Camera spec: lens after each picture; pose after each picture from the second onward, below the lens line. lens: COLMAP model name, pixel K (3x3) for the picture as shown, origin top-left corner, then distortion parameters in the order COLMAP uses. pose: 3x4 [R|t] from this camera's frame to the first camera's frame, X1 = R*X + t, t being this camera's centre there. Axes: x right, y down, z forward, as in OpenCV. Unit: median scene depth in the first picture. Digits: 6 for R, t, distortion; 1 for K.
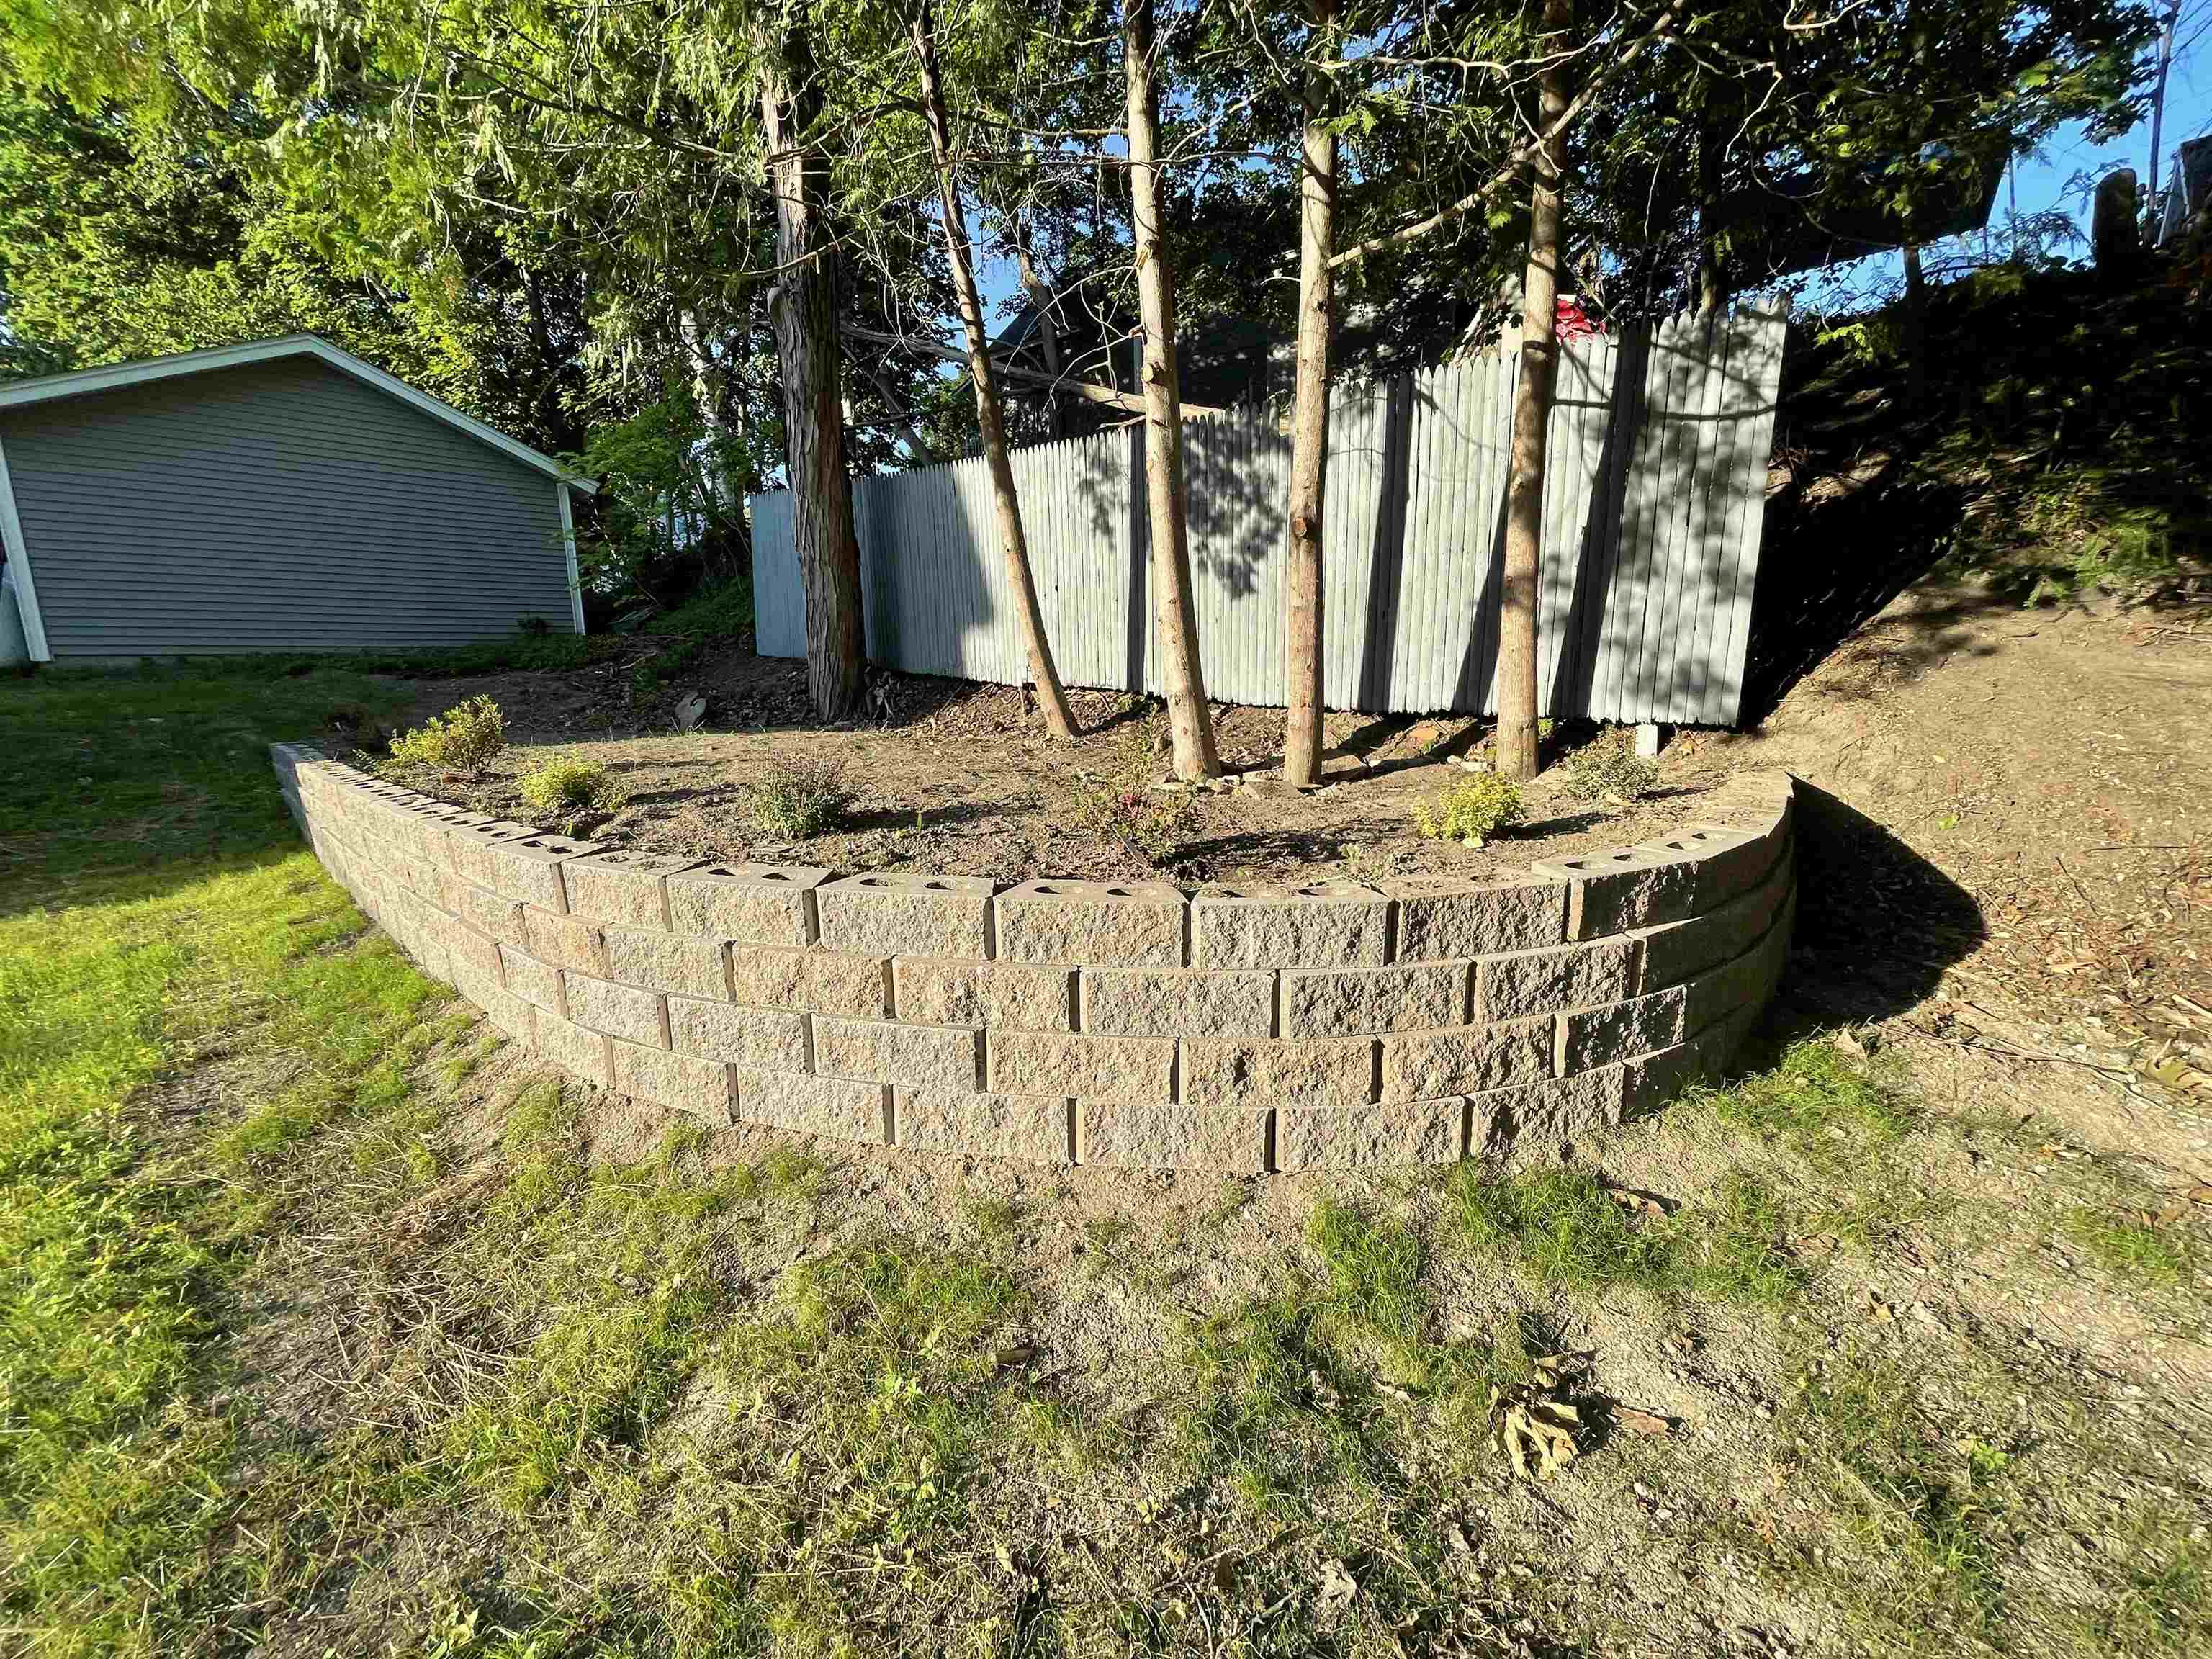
lens RADIAL K [[895.6, 0, 1101.7], [0, 895.6, 834.1], [0, 0, 1]] dist [-0.001405, -0.000823]
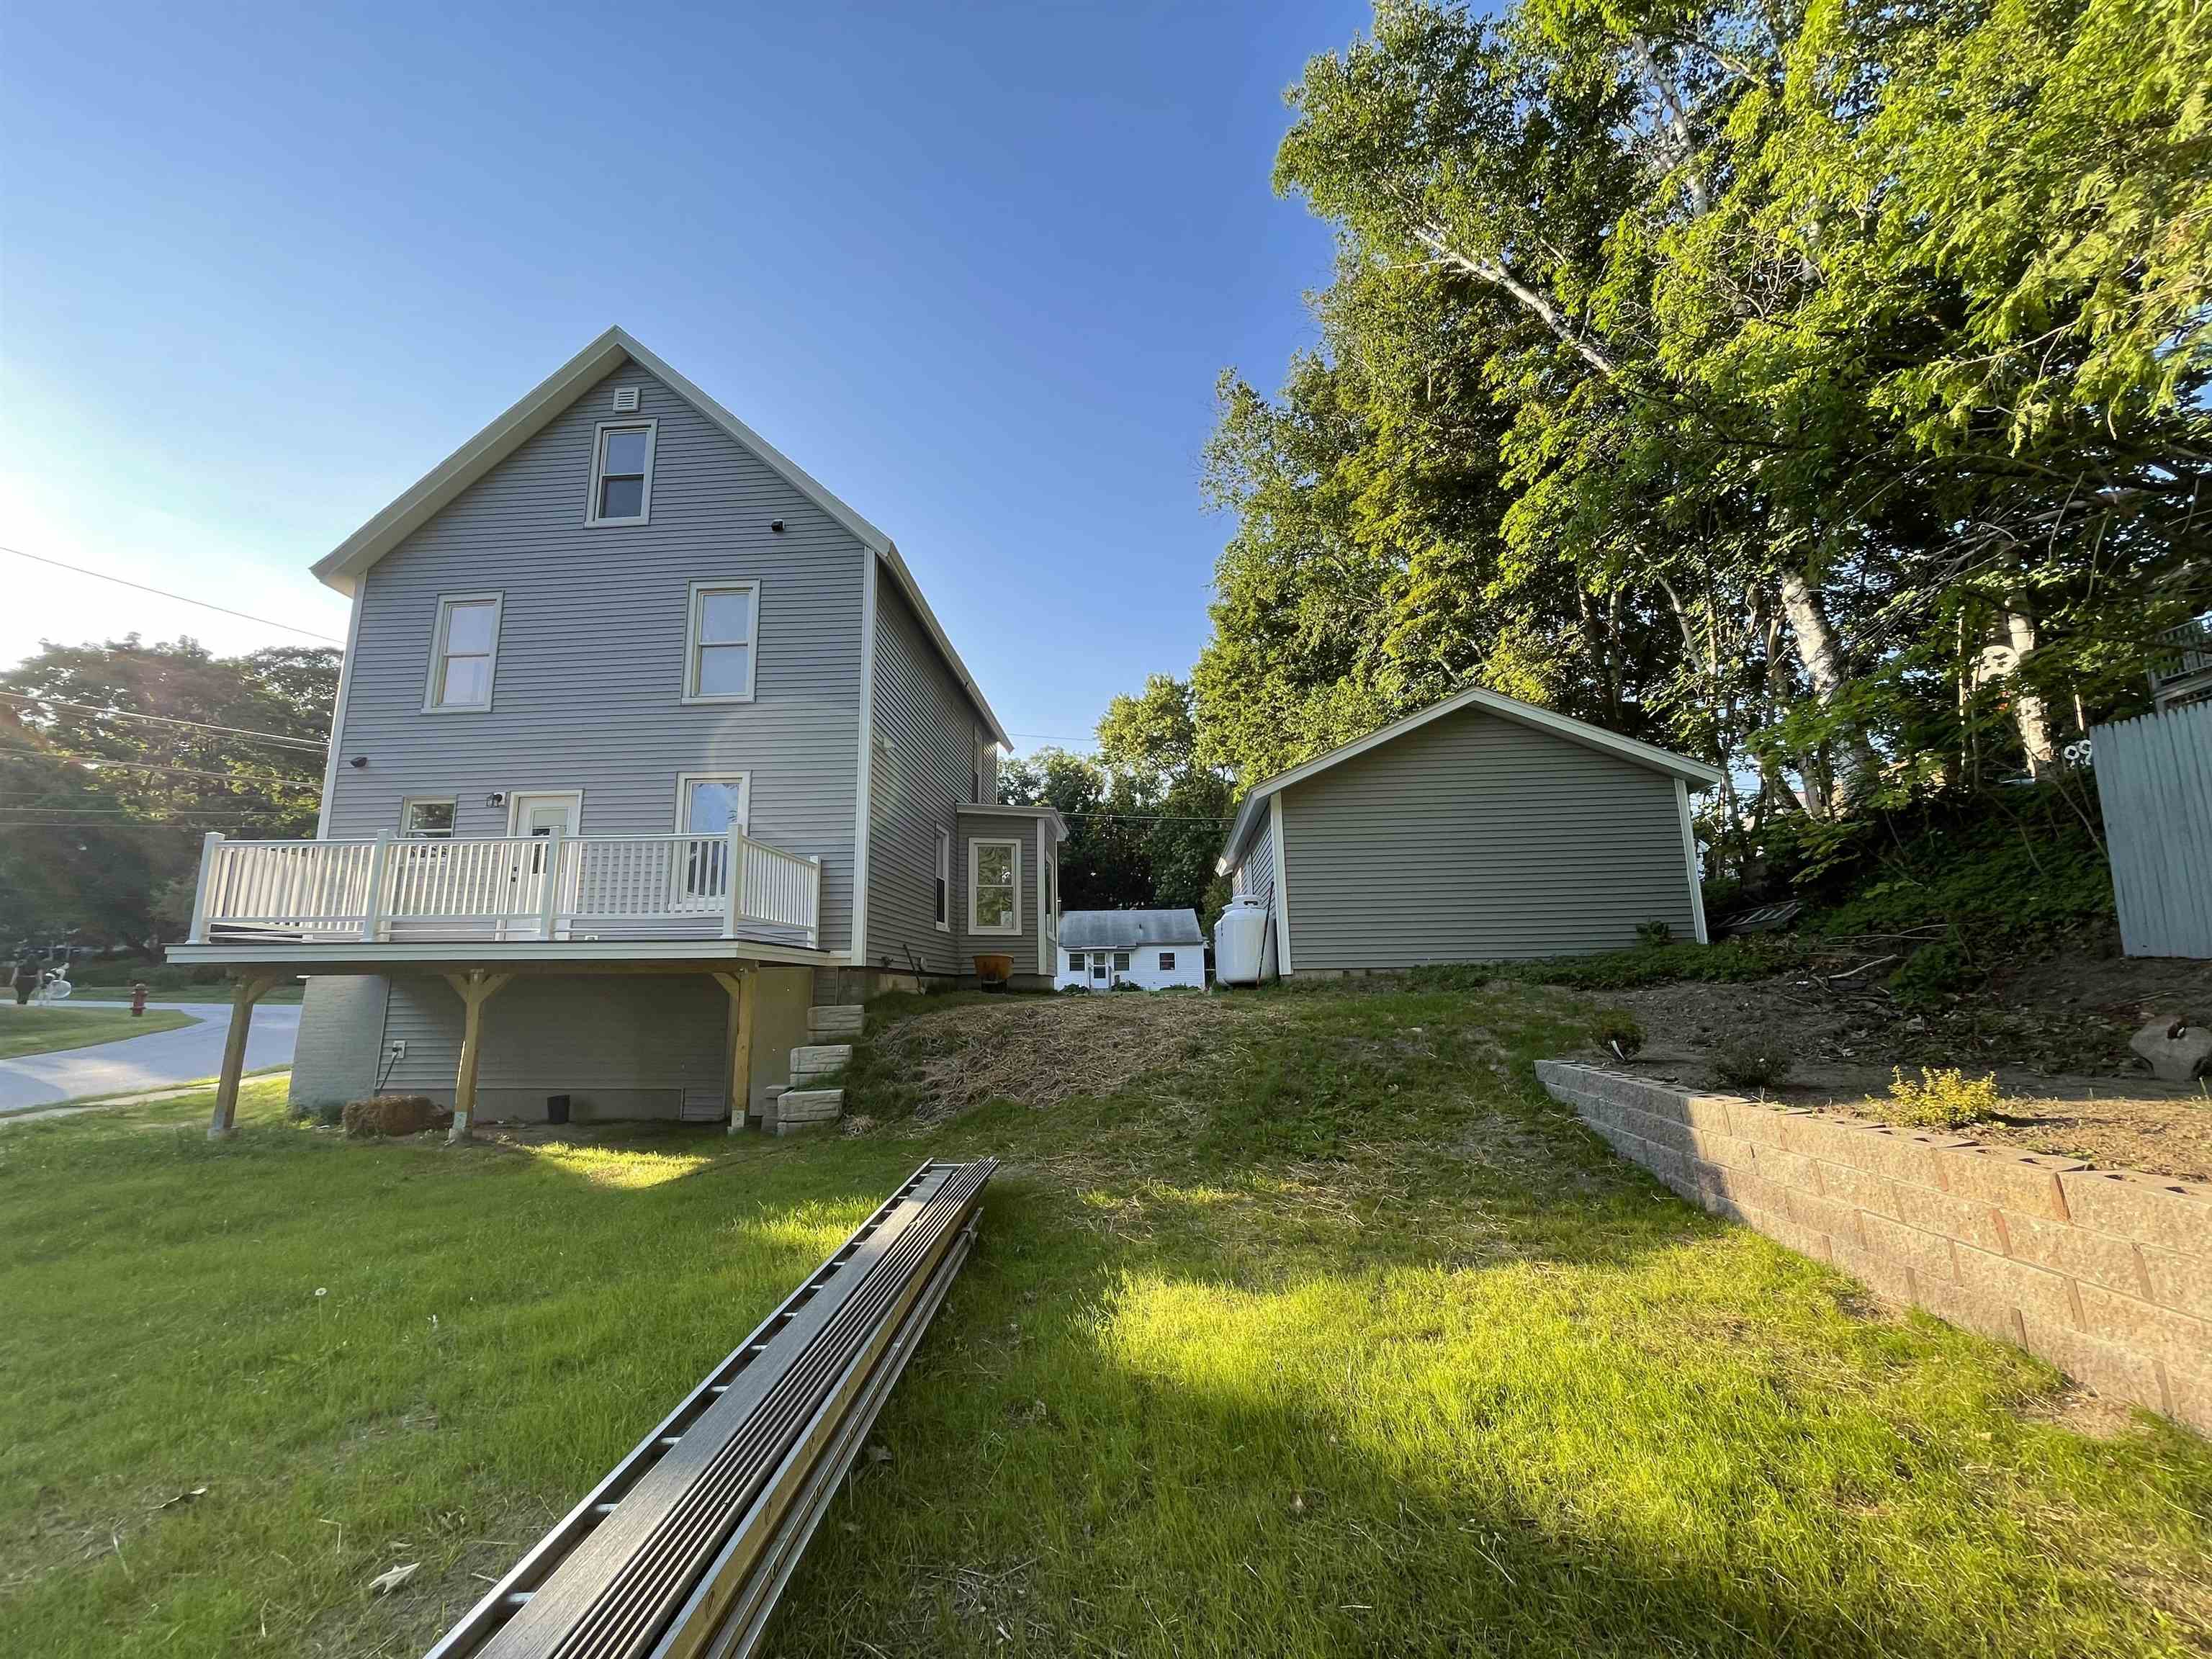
lens RADIAL K [[895.6, 0, 1097.1], [0, 895.6, 830.8], [0, 0, 1]] dist [-0.001405, -0.000823]
pose [[0.607933, -0.136706, -0.782131, -0.798874], [-0.138901, 0.951564, -0.274285, -0.017276], [0.781744, 0.275386, 0.559498, 0.110900]]
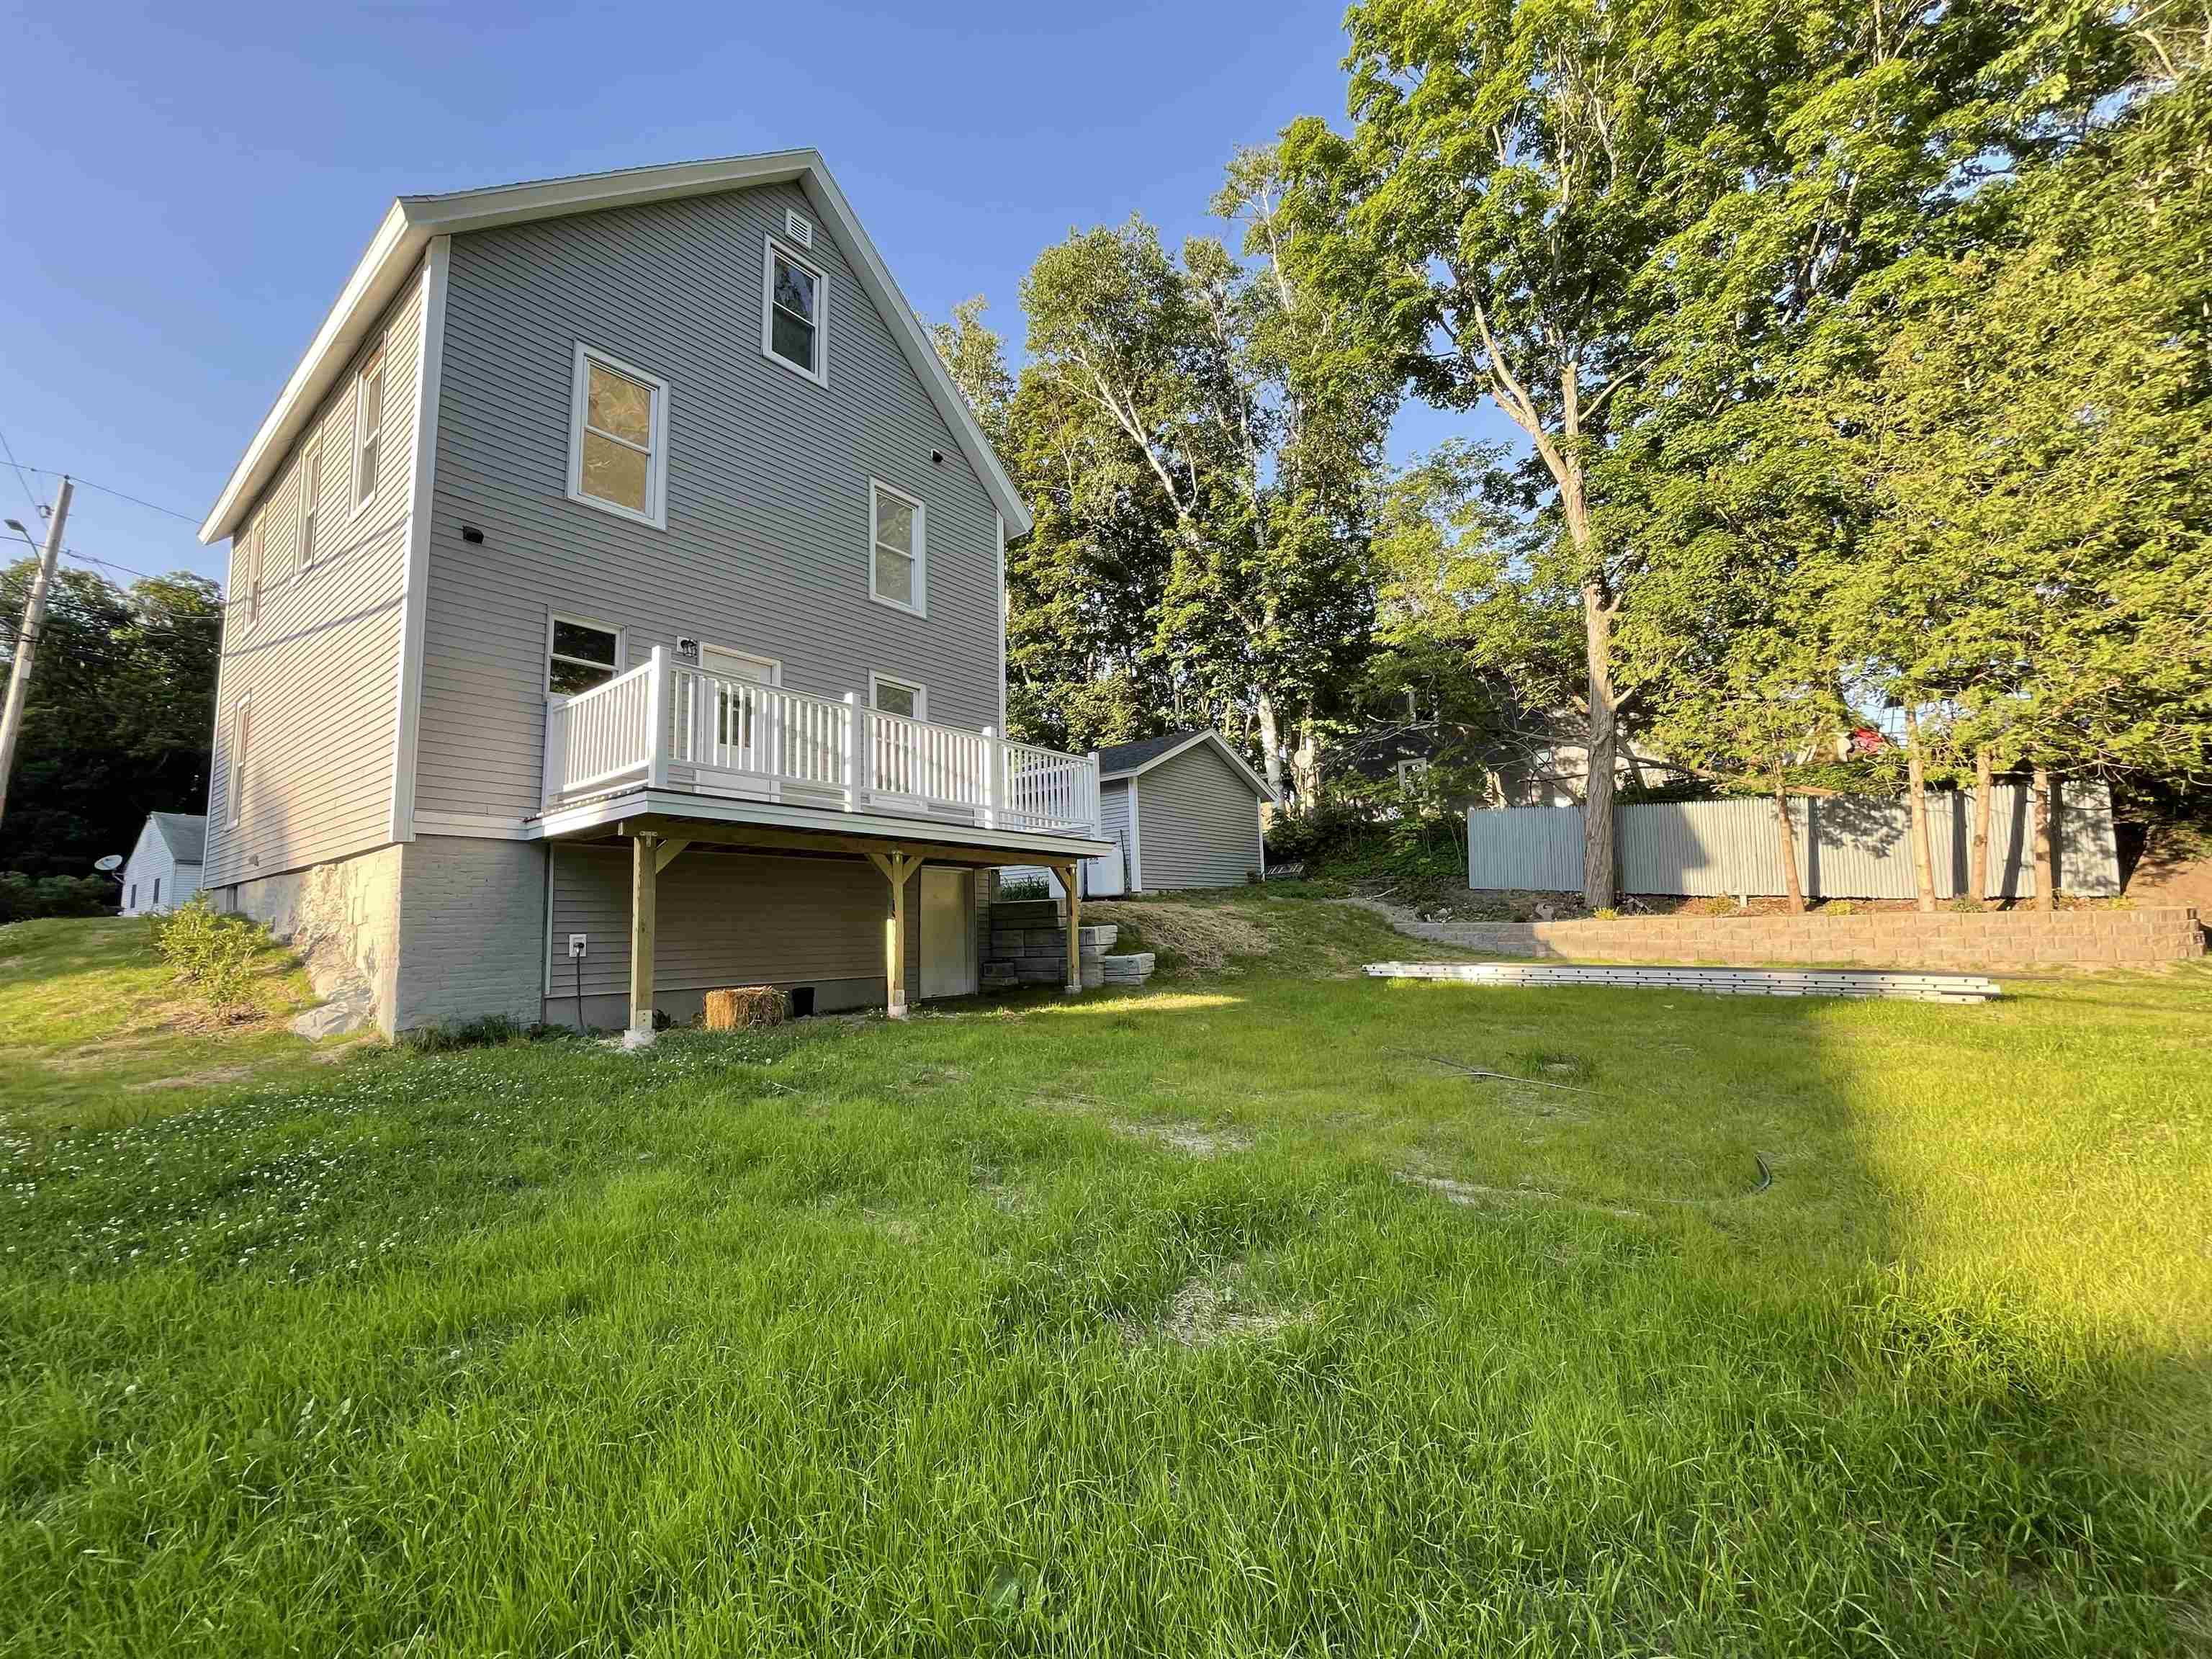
lens RADIAL K [[895.6, 0, 1100.0], [0, 895.6, 831.2], [0, 0, 1]] dist [-0.001405, -0.000823]
pose [[0.997938, 0.001288, 0.064166, -3.154639], [0.017173, 0.957982, -0.286312, 0.515338], [-0.061839, 0.286824, 0.955985, -1.931273]]
